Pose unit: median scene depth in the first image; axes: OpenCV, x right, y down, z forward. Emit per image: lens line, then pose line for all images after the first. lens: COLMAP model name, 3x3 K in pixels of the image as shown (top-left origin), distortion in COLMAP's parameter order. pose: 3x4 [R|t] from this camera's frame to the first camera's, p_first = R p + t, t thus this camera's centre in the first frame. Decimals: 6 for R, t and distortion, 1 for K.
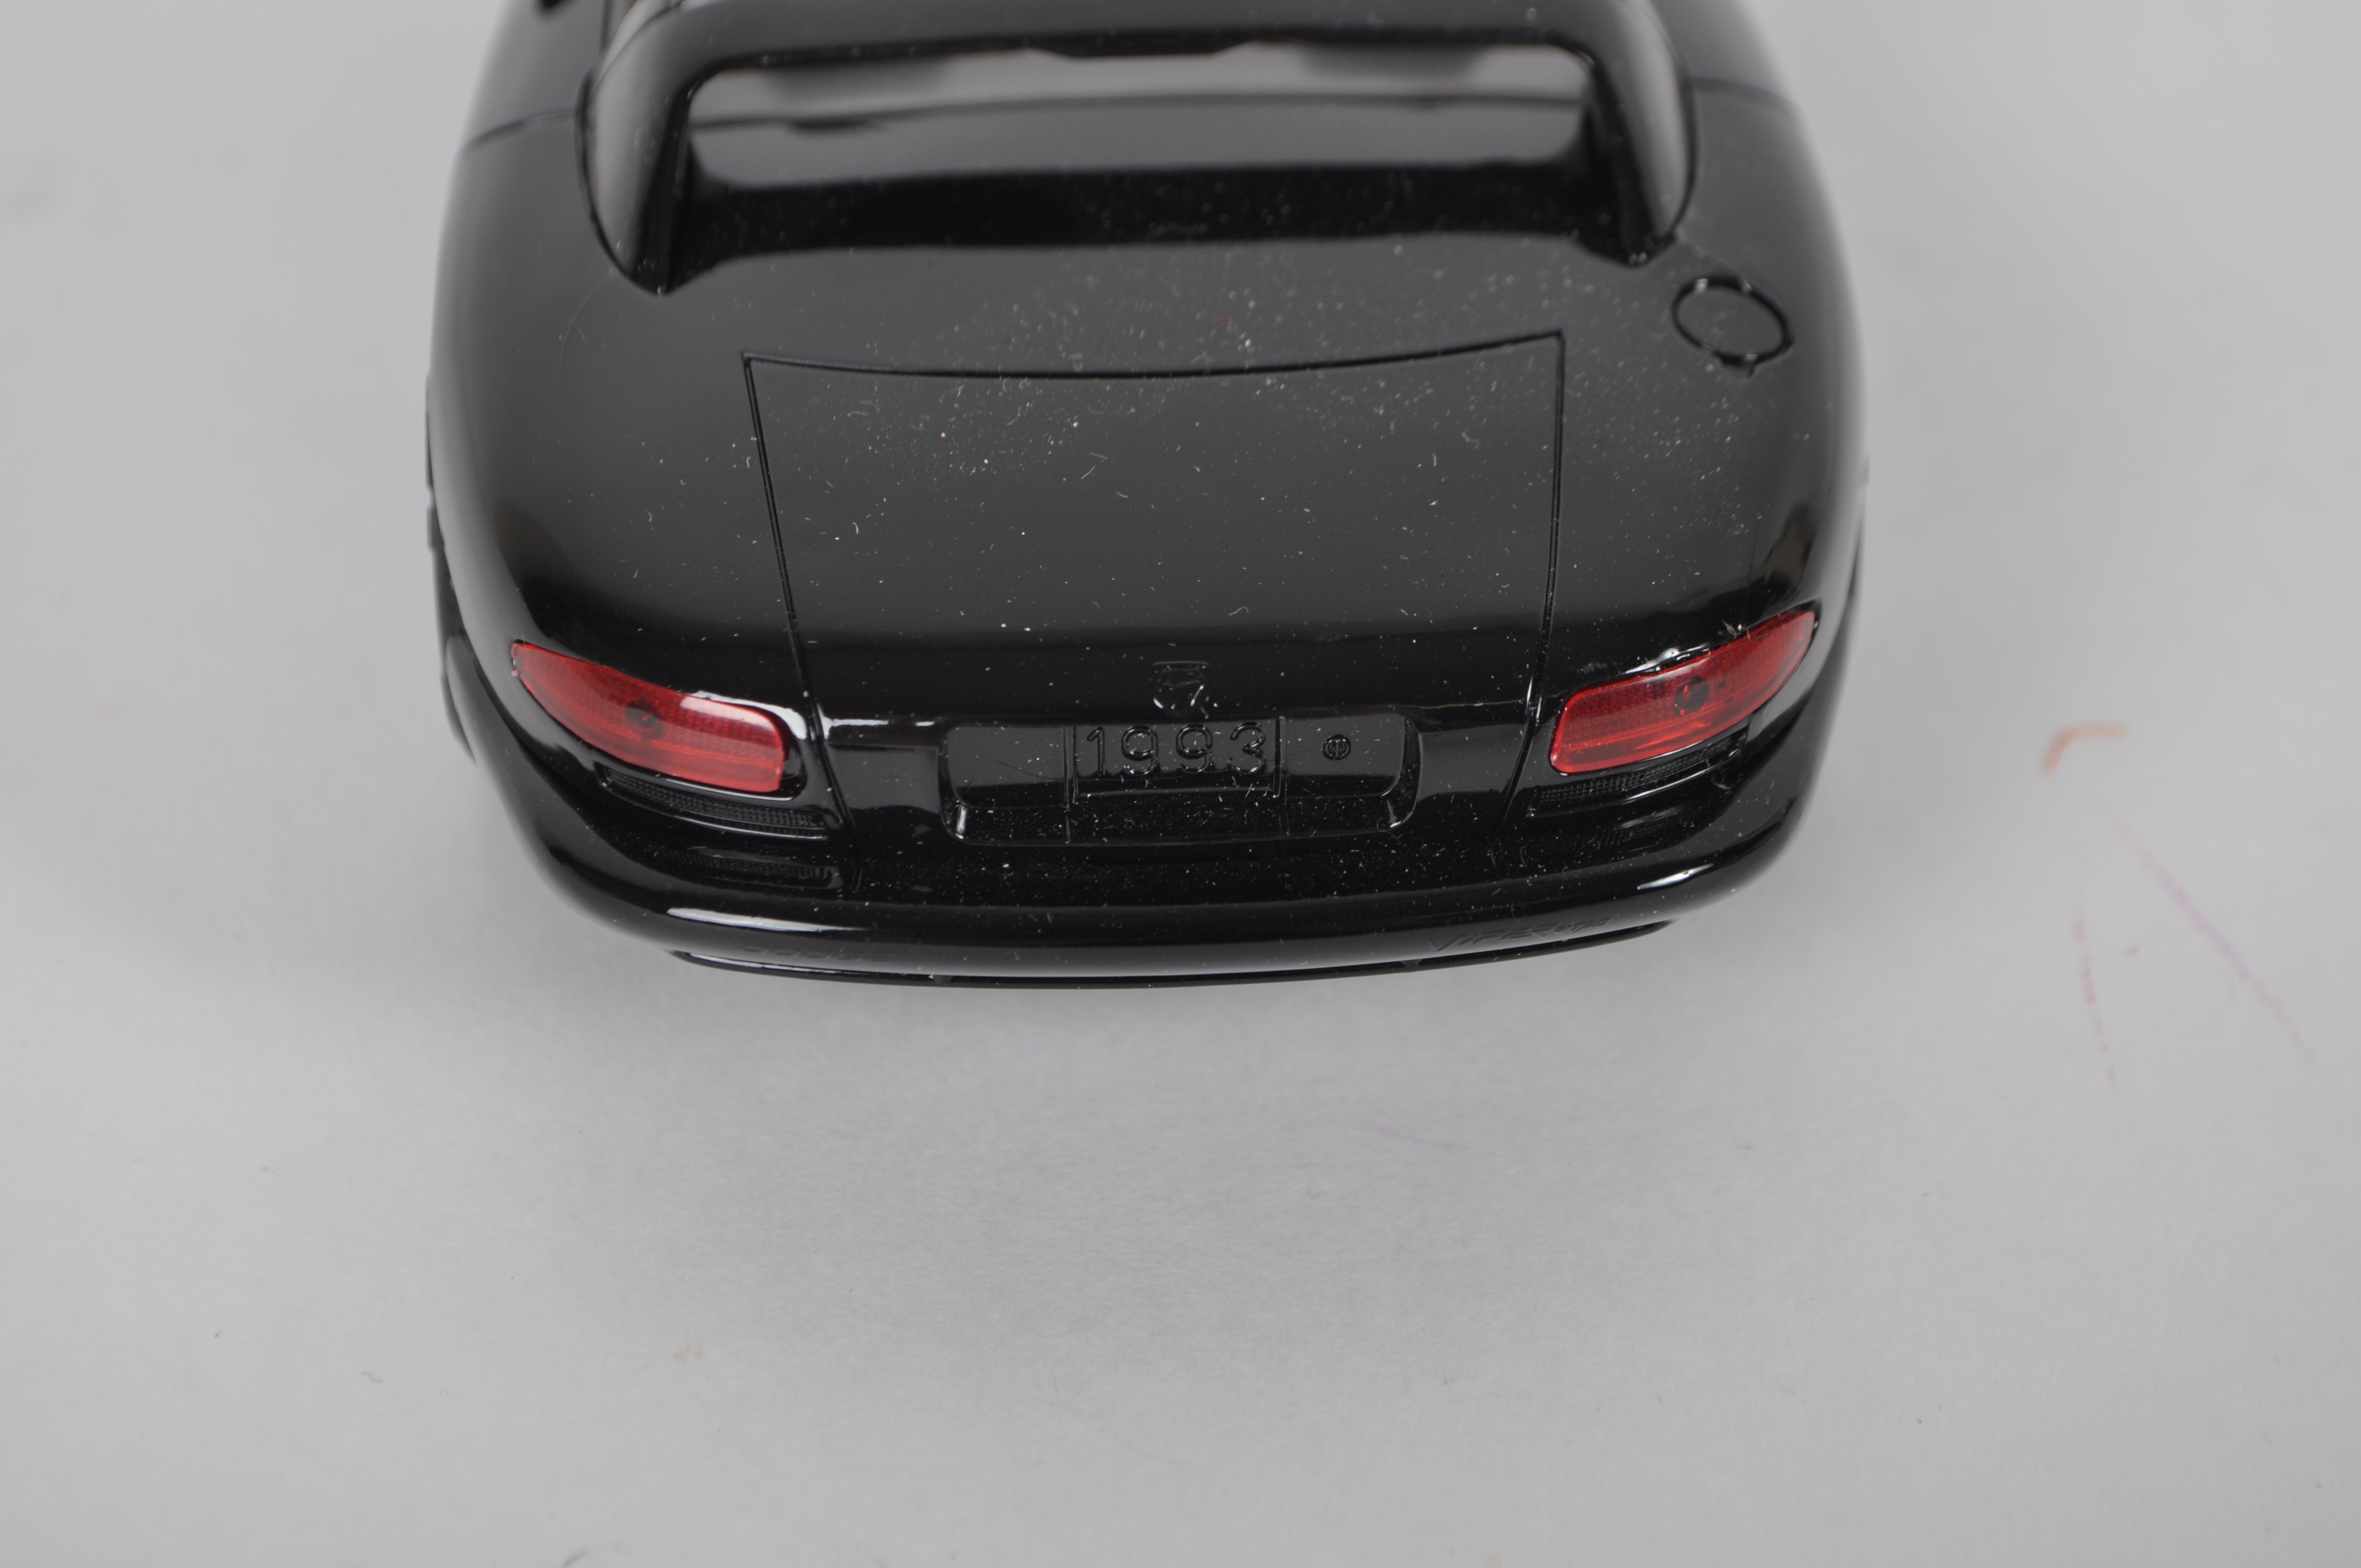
lens RADIAL K [[5047.7, 0, 1180.4], [0, 5047.7, 784.7], [0, 0, 1]] dist [0.047452, 0.000000]
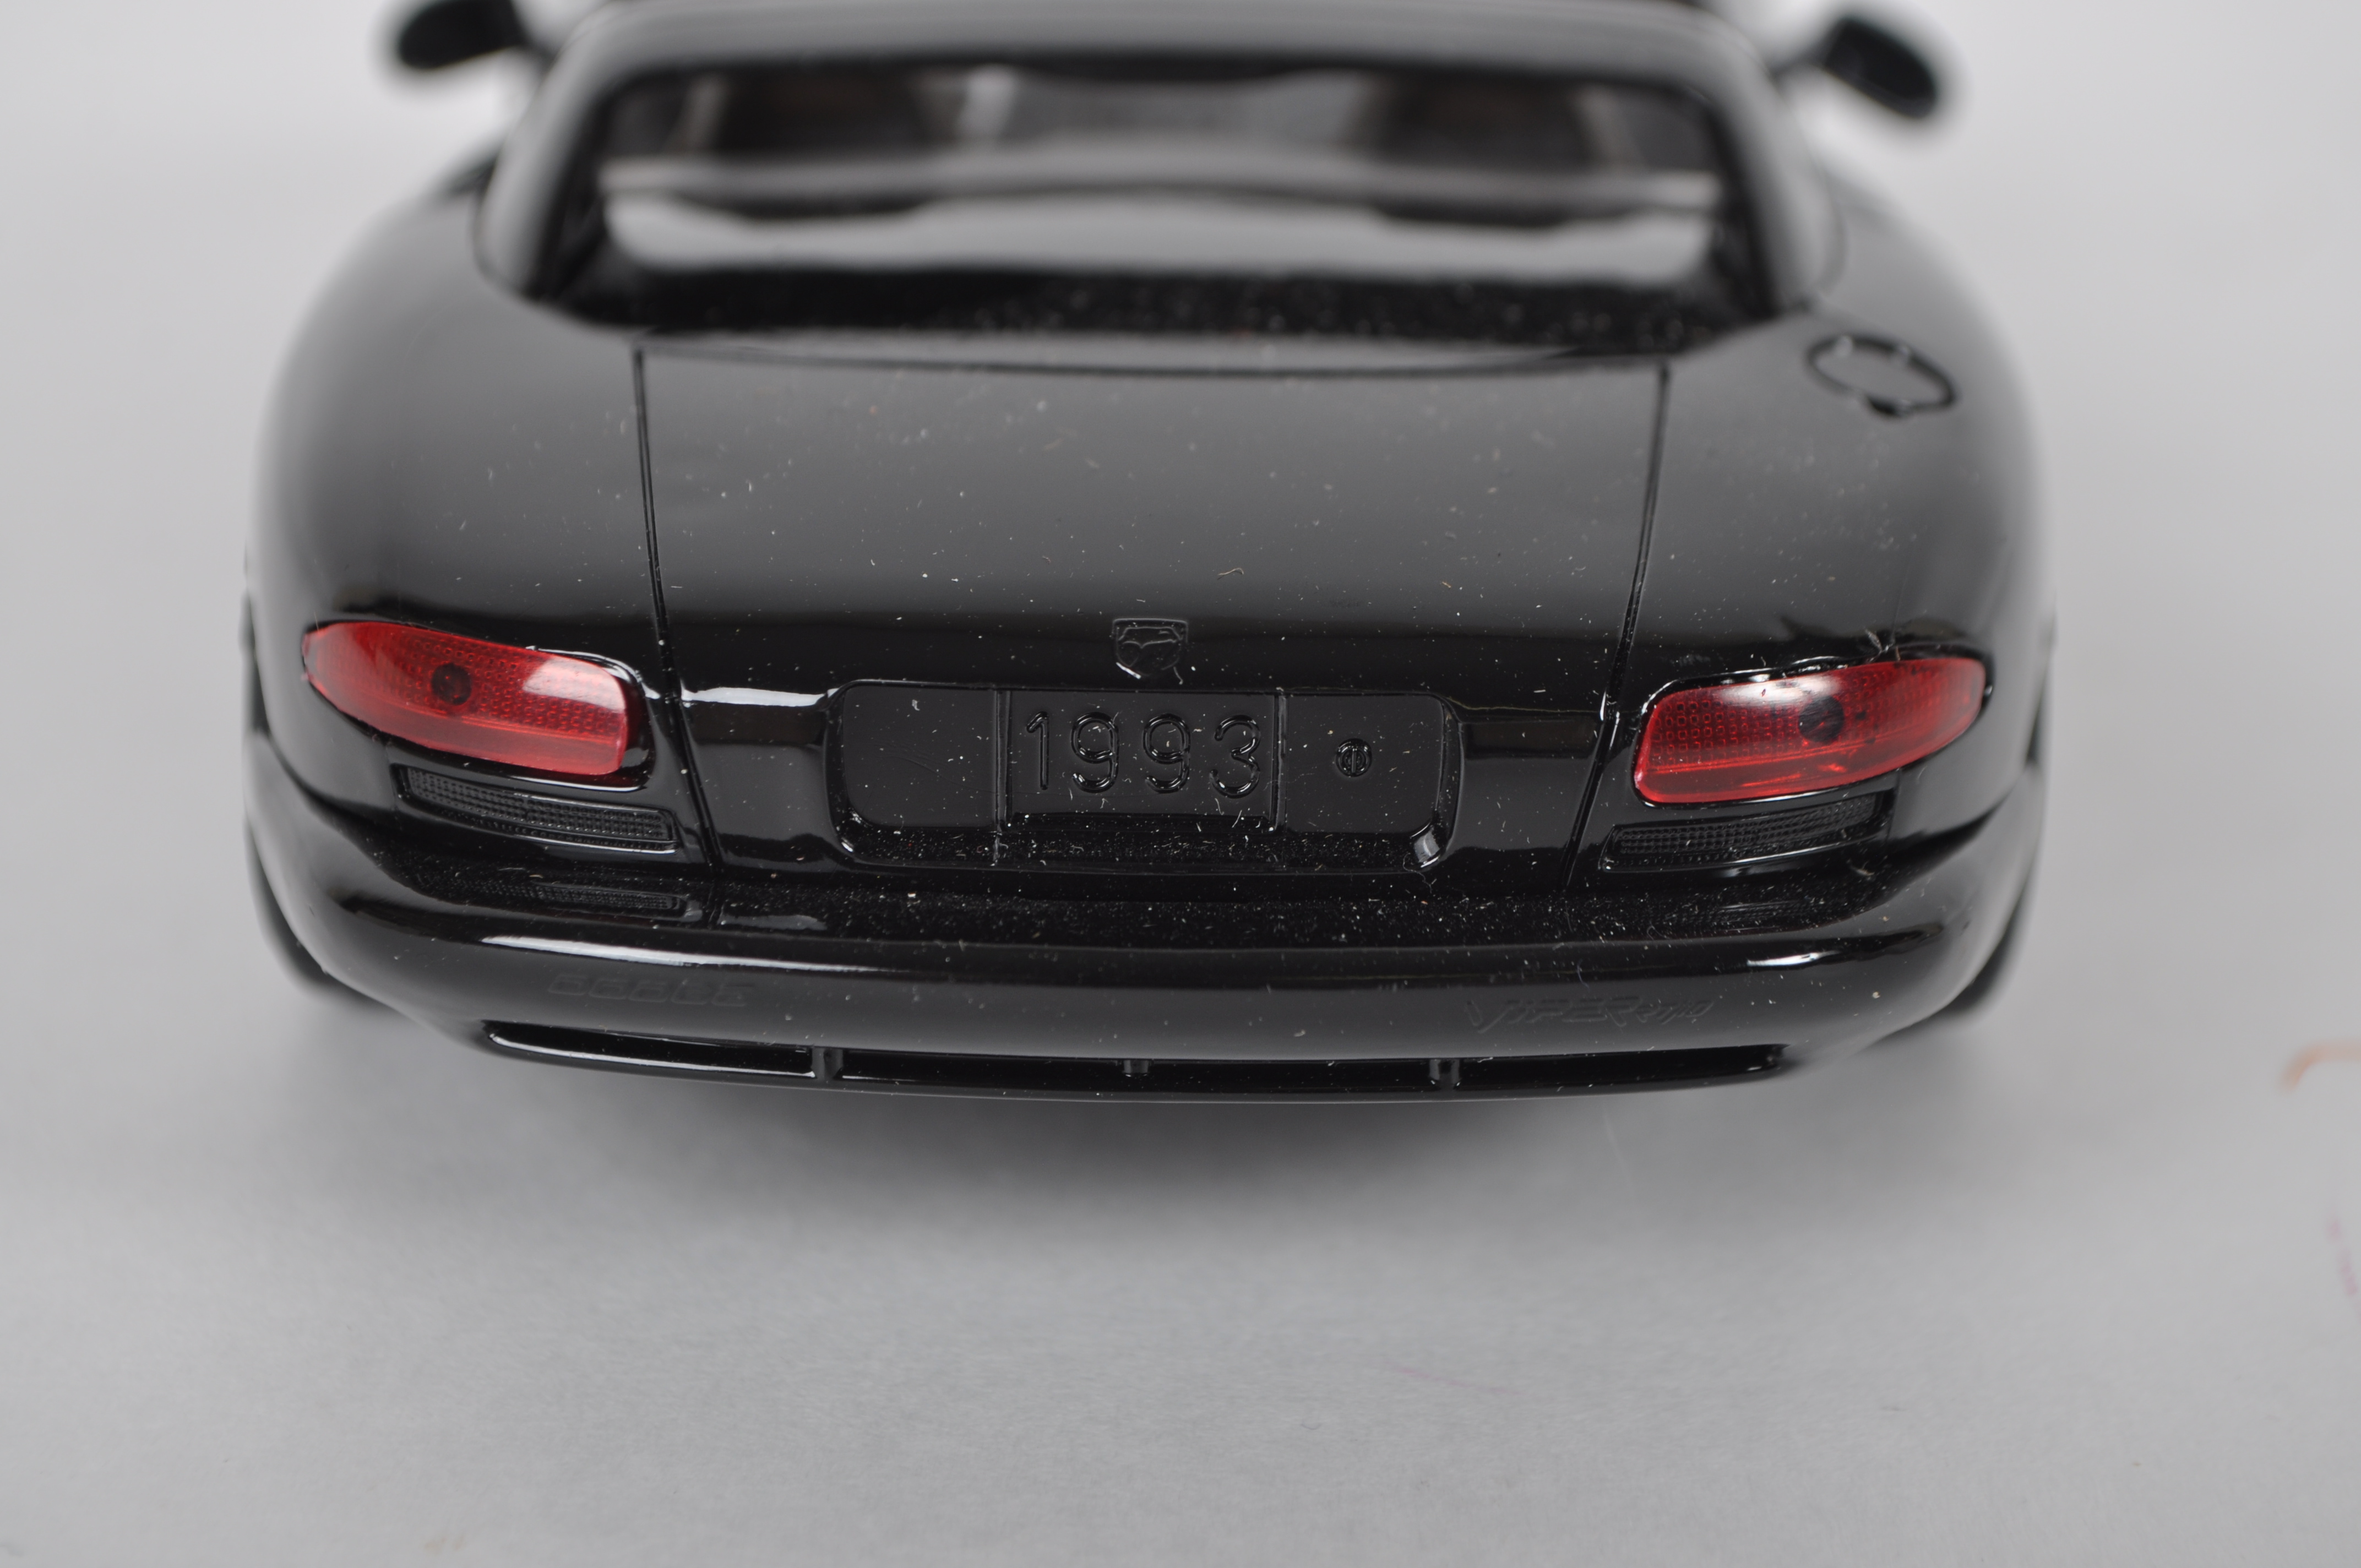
lens RADIAL K [[5047.7, 0, 1181.0], [0, 5047.7, 783.8], [0, 0, 1]] dist [0.047452, 0.000000]
pose [[0.998501, 0.035623, -0.041545, 0.035795], [-0.046020, 0.957372, -0.285168, 0.208933], [0.029615, 0.286653, 0.957577, 0.263267]]
